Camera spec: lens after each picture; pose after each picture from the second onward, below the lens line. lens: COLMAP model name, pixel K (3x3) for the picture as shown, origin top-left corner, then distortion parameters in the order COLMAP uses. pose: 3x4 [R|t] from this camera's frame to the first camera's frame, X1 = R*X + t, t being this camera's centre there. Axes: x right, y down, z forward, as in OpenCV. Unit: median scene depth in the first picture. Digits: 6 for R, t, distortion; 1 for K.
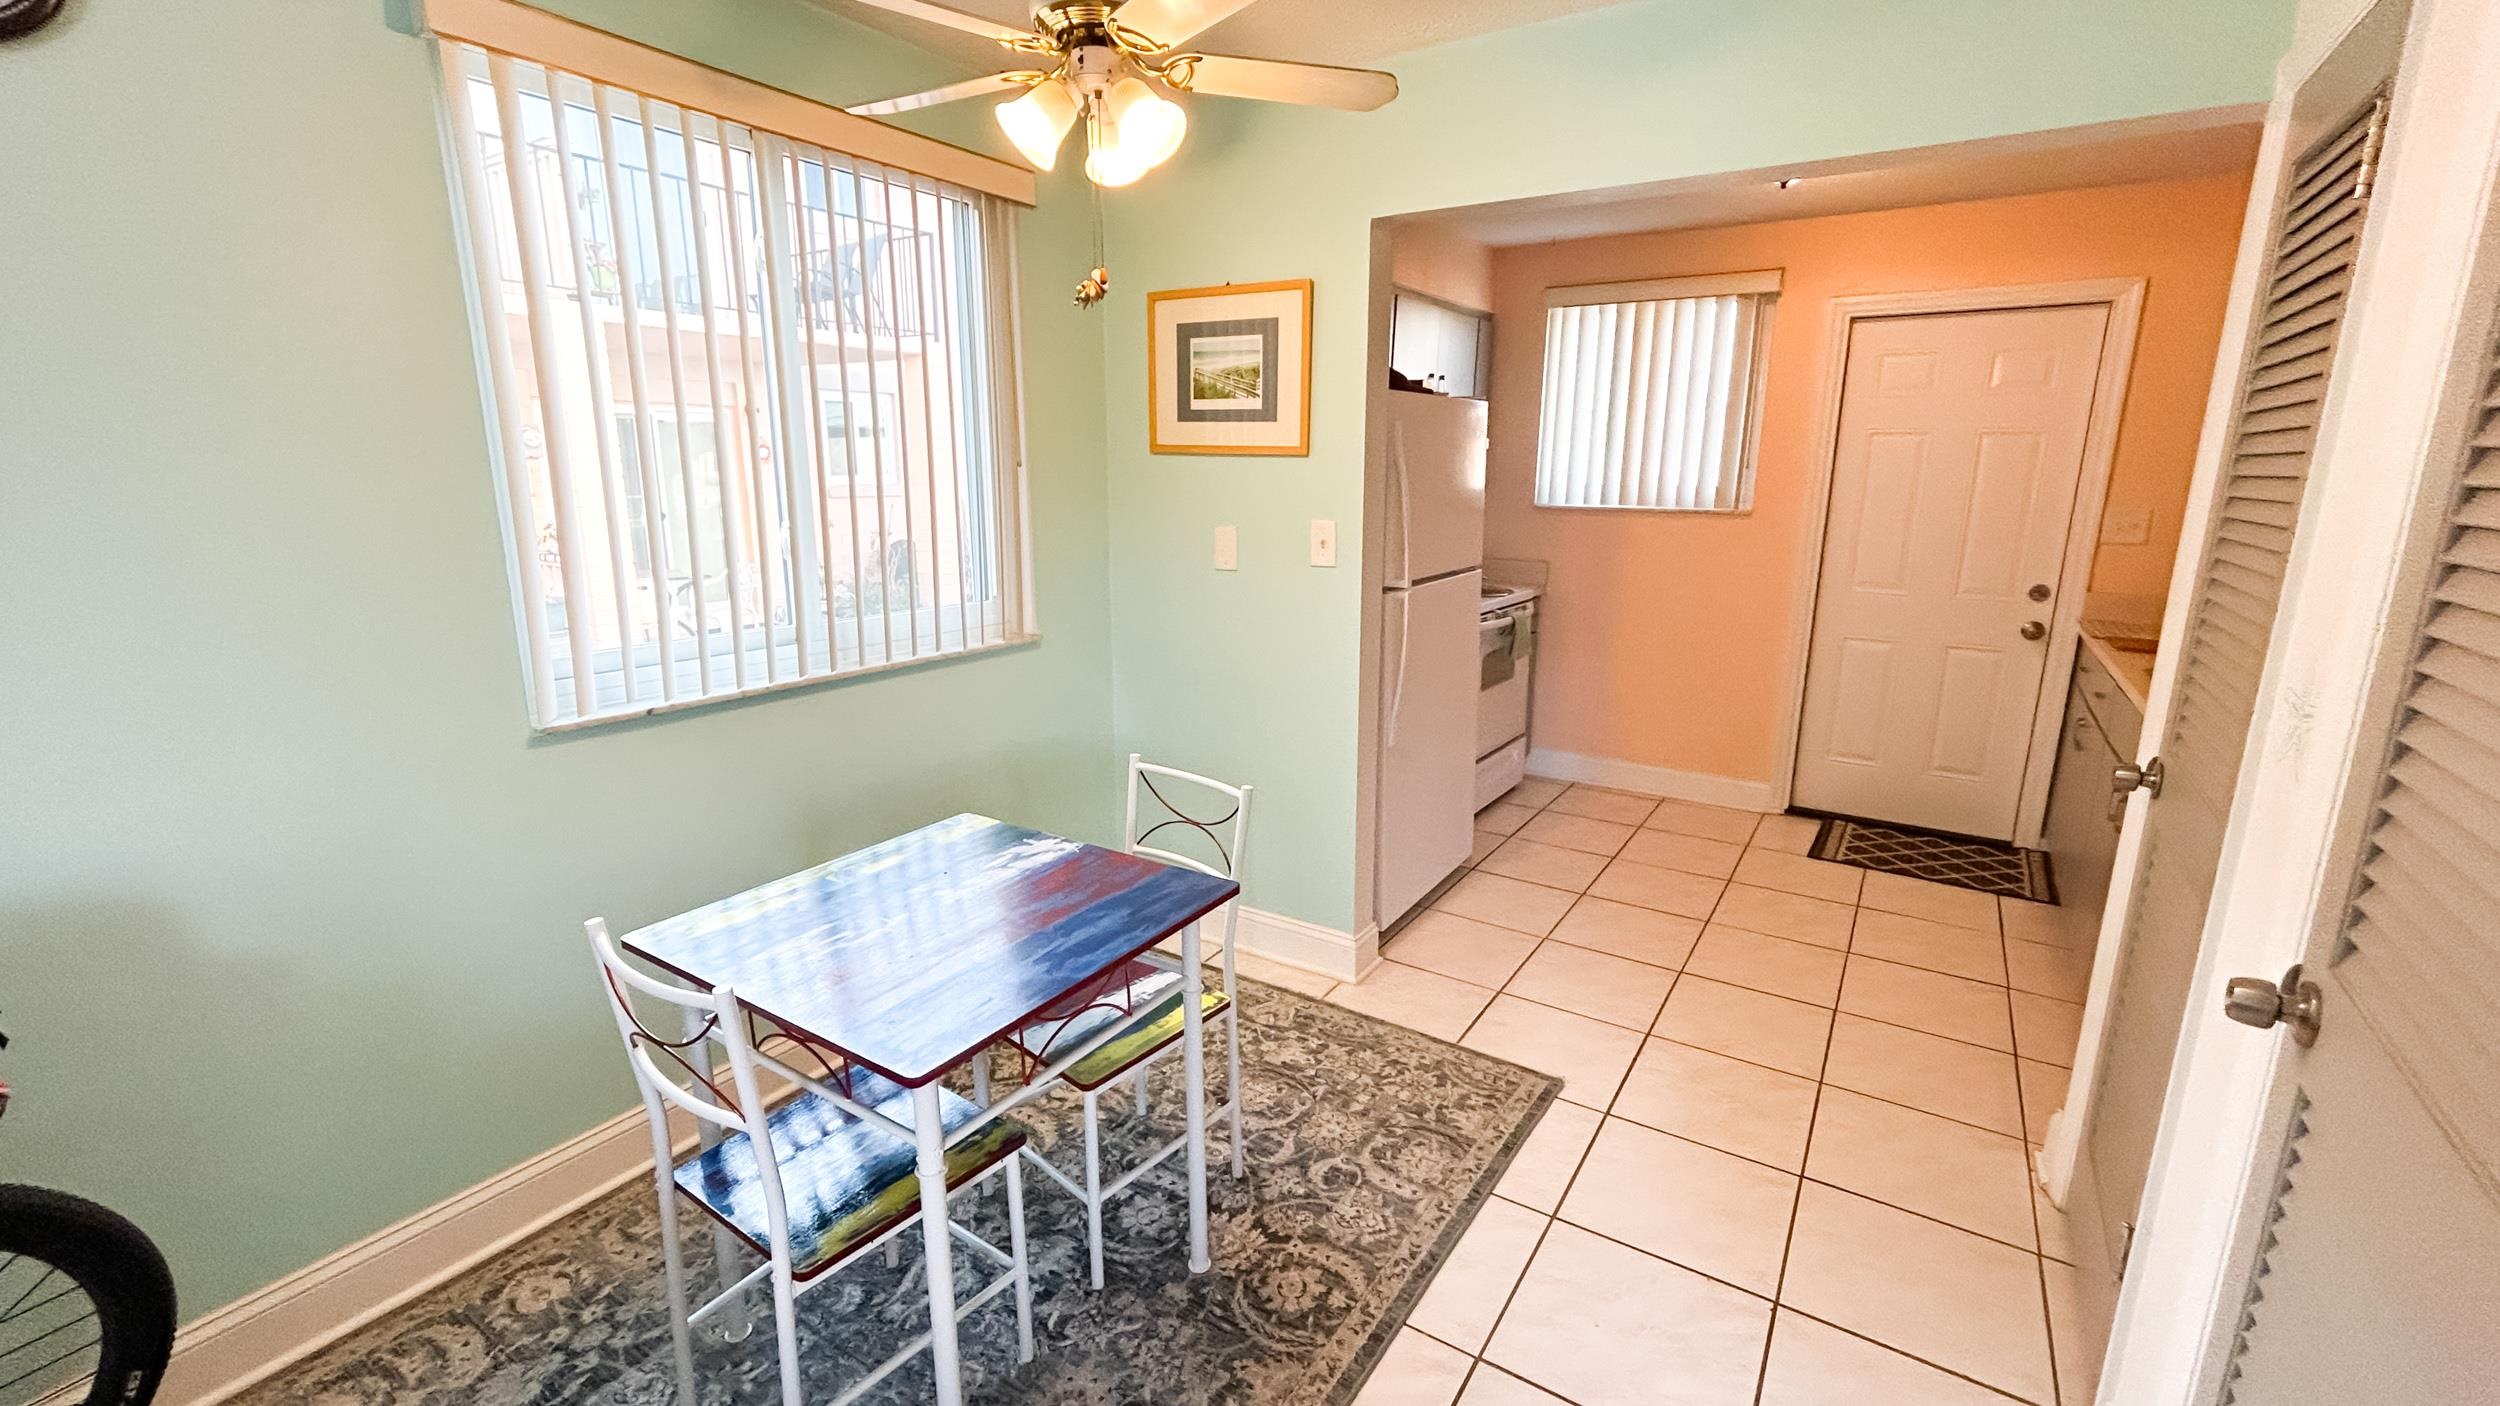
lens RADIAL K [[1022.6, 0, 1253.1], [0, 1022.6, 695.3], [0, 0, 1]] dist [0.002205, -0.000092]
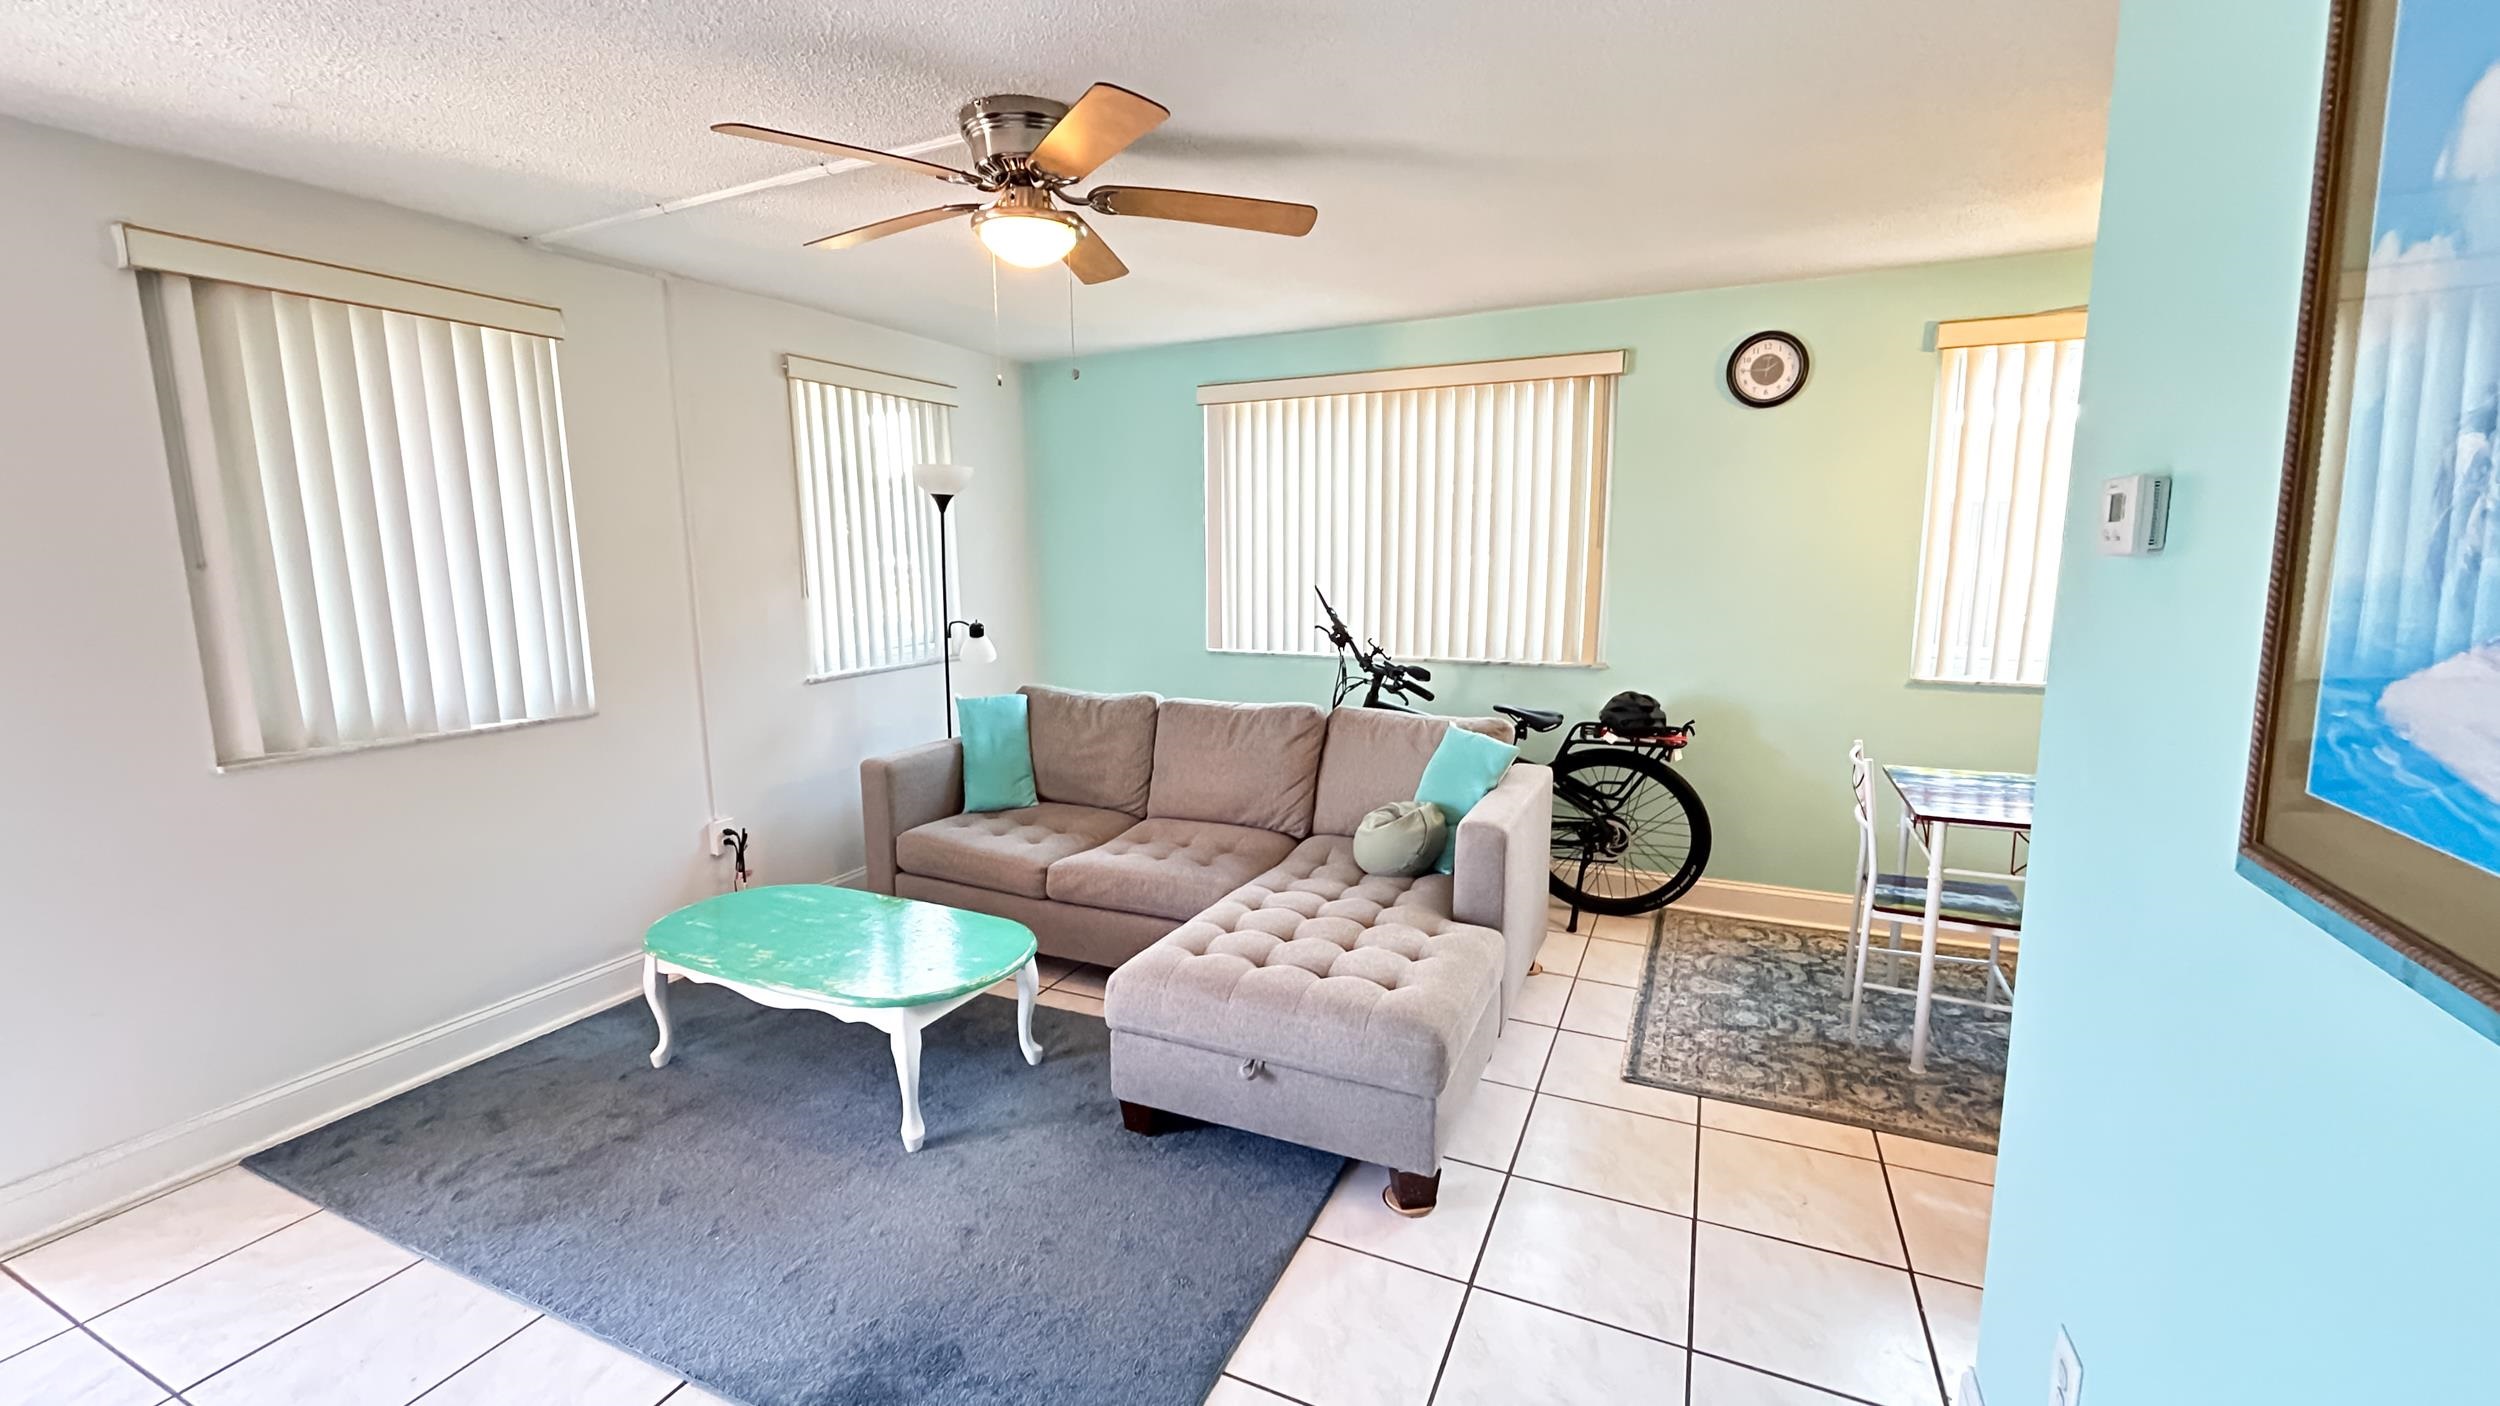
lens RADIAL K [[1022.6, 0, 1246.8], [0, 1022.6, 704.6], [0, 0, 1]] dist [0.002205, -0.000092]
pose [[0.145715, 0.143534, -0.978859, 1.065558], [-0.205047, 0.972317, 0.112051, 0.126450], [0.967844, 0.184384, 0.171113, -0.566334]]
